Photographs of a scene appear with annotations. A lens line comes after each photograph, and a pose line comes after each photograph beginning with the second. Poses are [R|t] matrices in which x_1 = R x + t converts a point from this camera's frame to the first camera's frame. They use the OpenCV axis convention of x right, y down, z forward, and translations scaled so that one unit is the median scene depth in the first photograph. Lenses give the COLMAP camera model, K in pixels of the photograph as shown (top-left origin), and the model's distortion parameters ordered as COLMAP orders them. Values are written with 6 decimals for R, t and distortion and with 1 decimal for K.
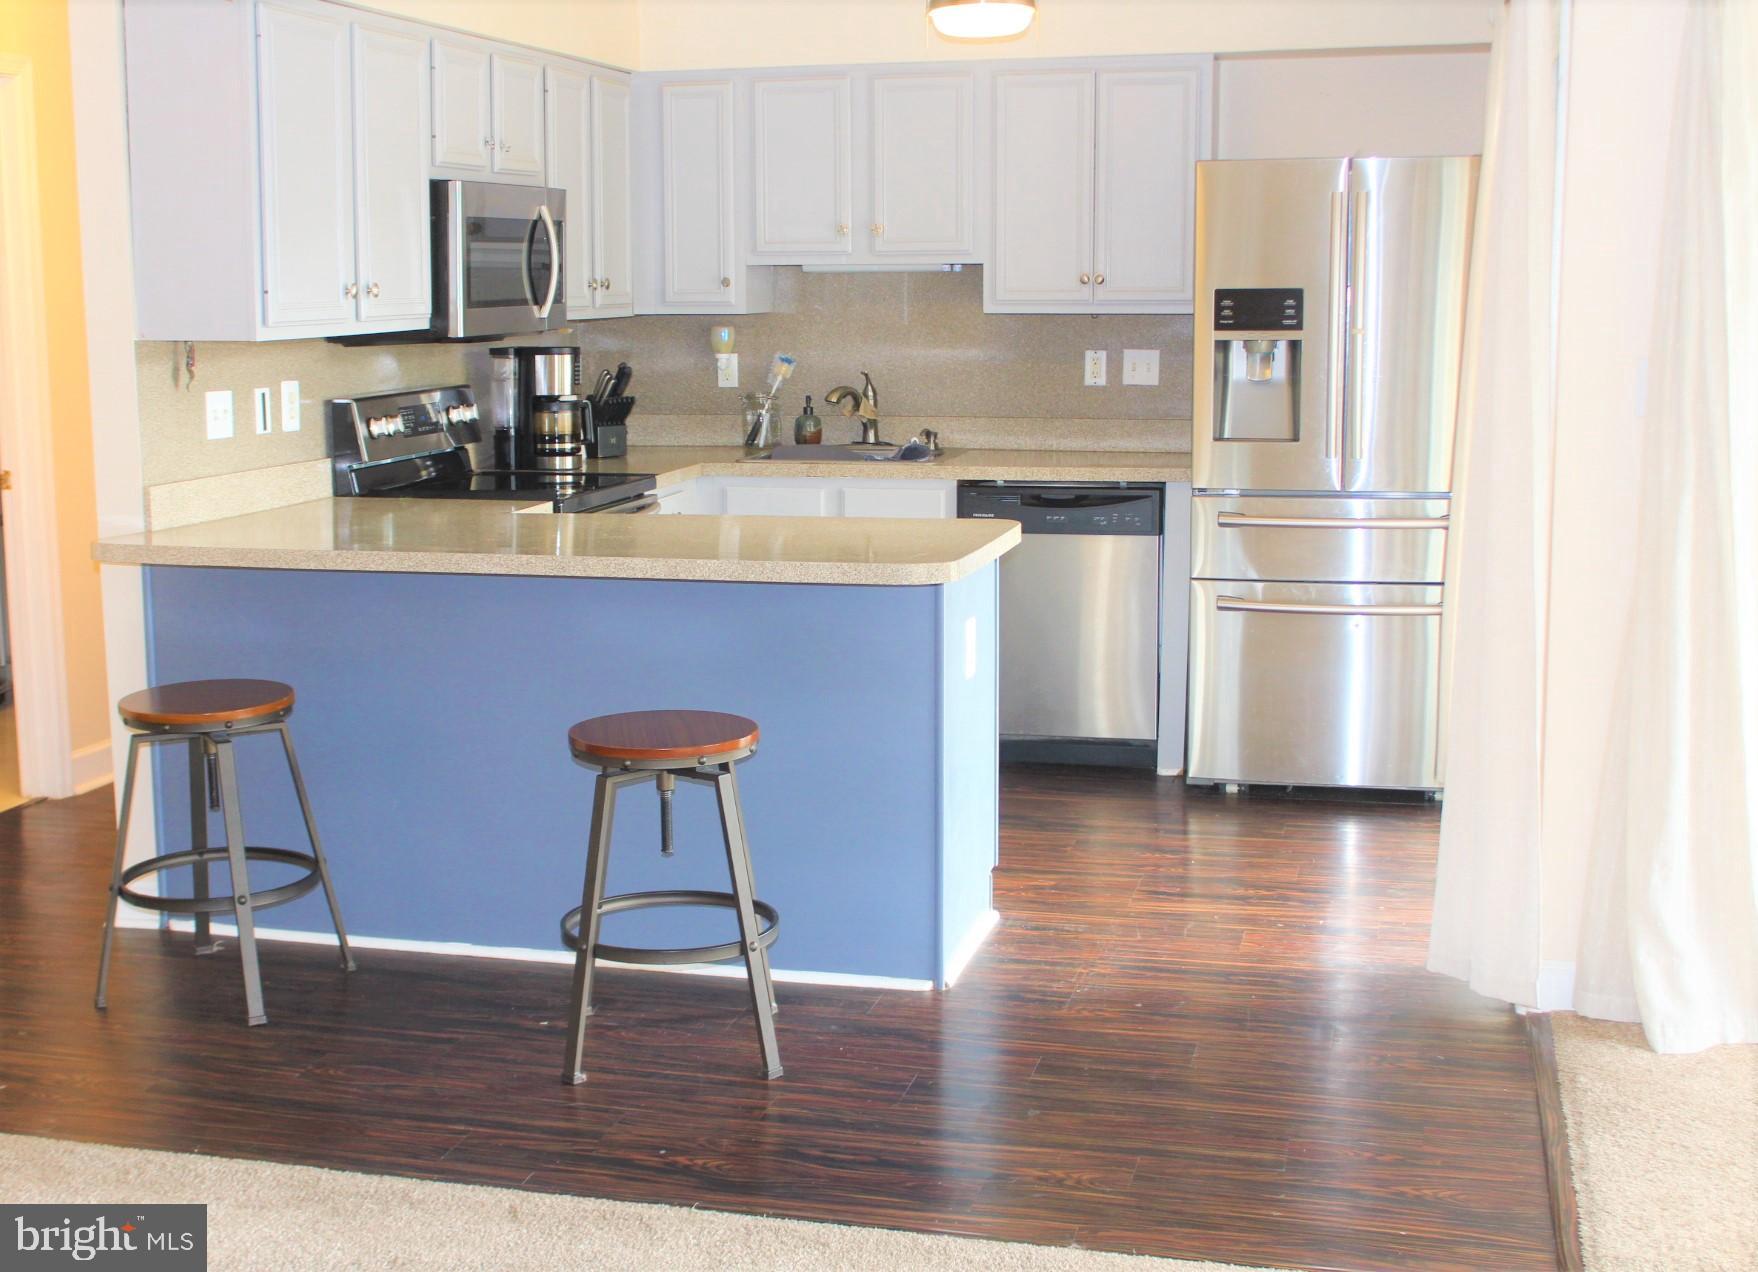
lens RADIAL K [[2264.7, 0, 873.7], [0, 2264.7, 636.9], [0, 0, 1]] dist [0.002612, 0.006765]
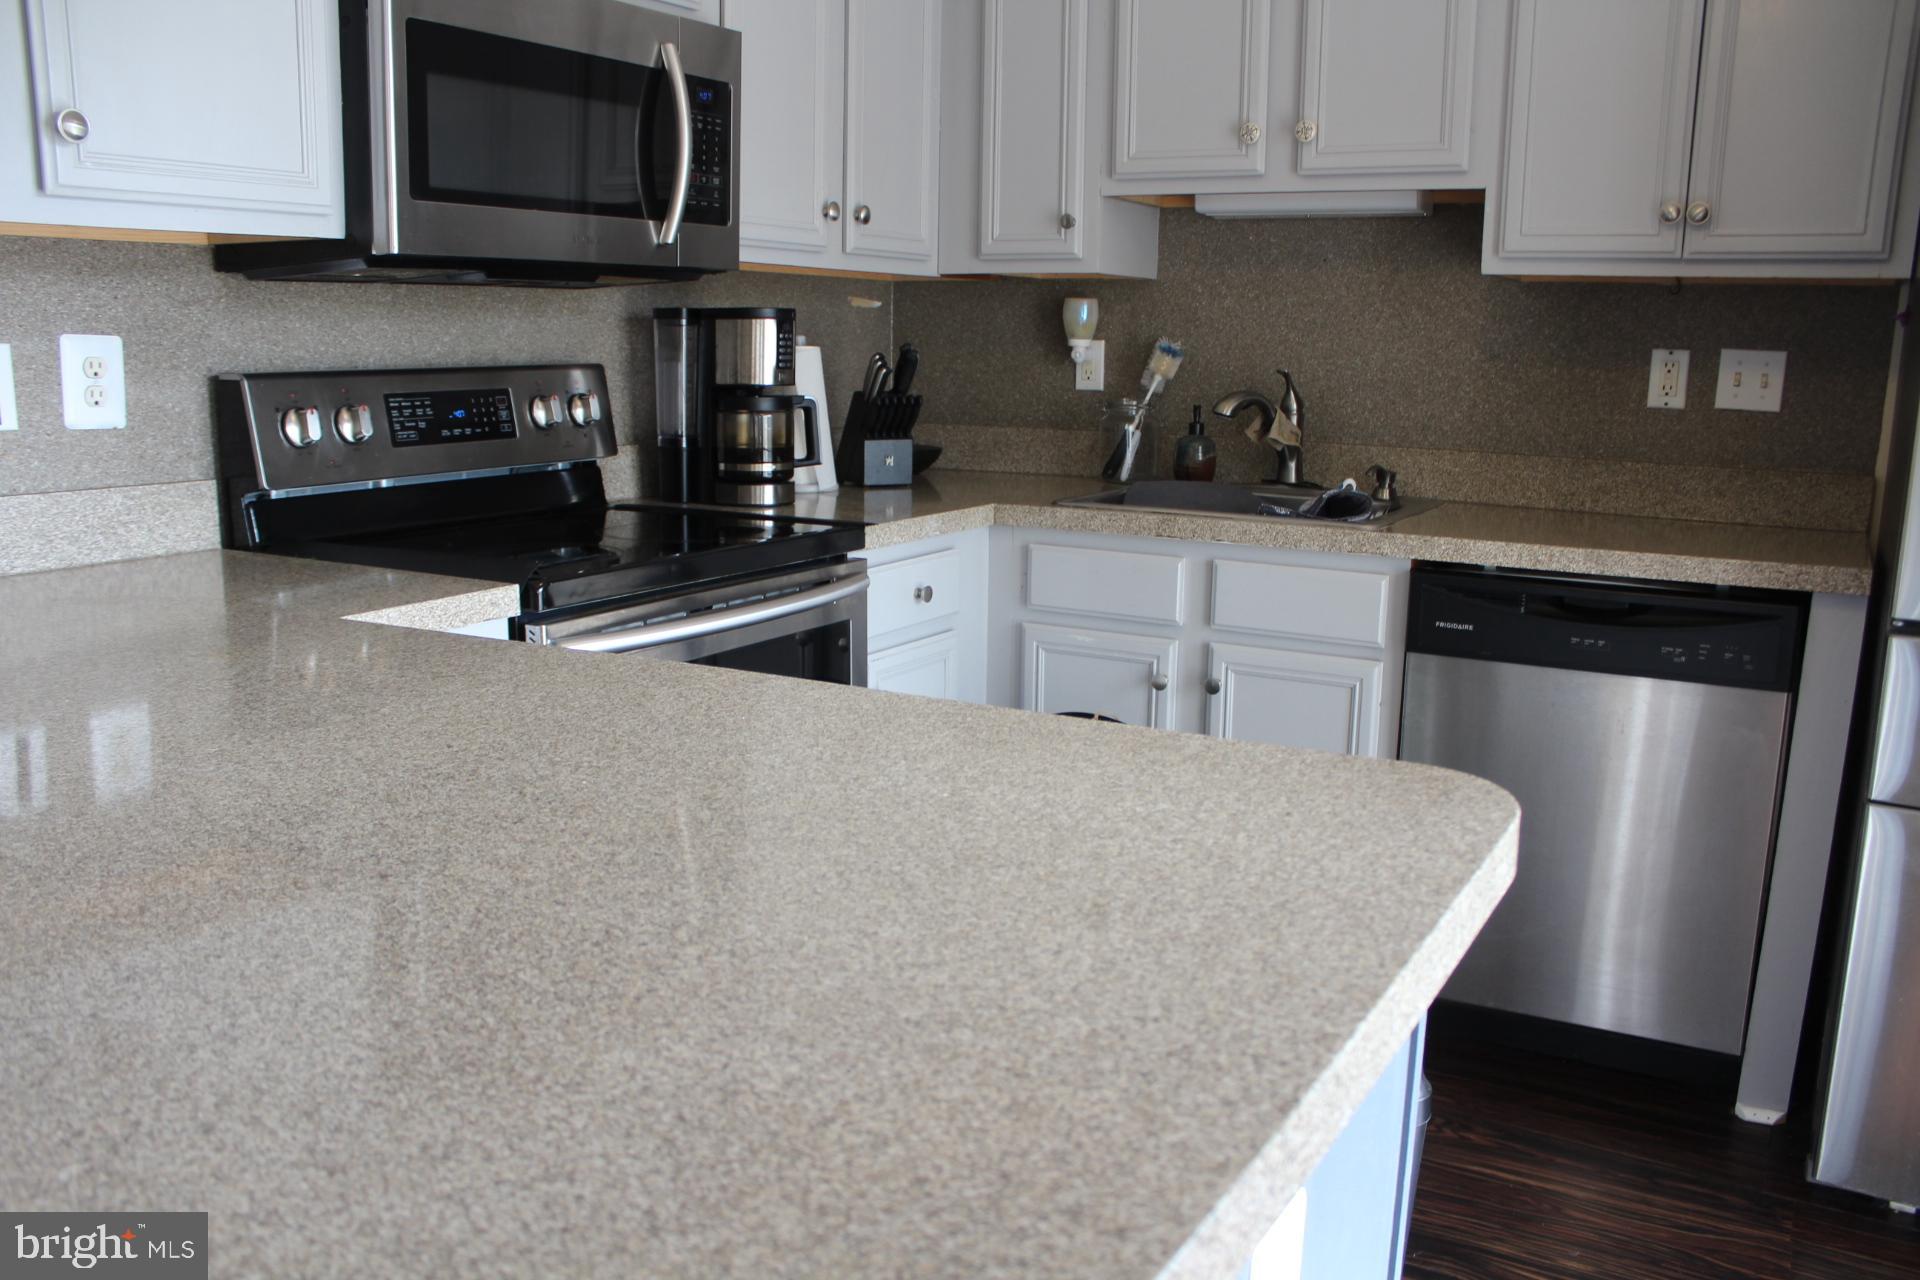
lens RADIAL K [[1580.4, 0, 945.5], [0, 1580.4, 659.8], [0, 0, 1]] dist [-0.164808, 0.150142]
pose [[0.956875, 0.076433, -0.280264, 0.035163], [-0.064810, 0.996618, 0.050522, -0.054545], [0.283178, -0.030180, 0.958593, 0.575254]]
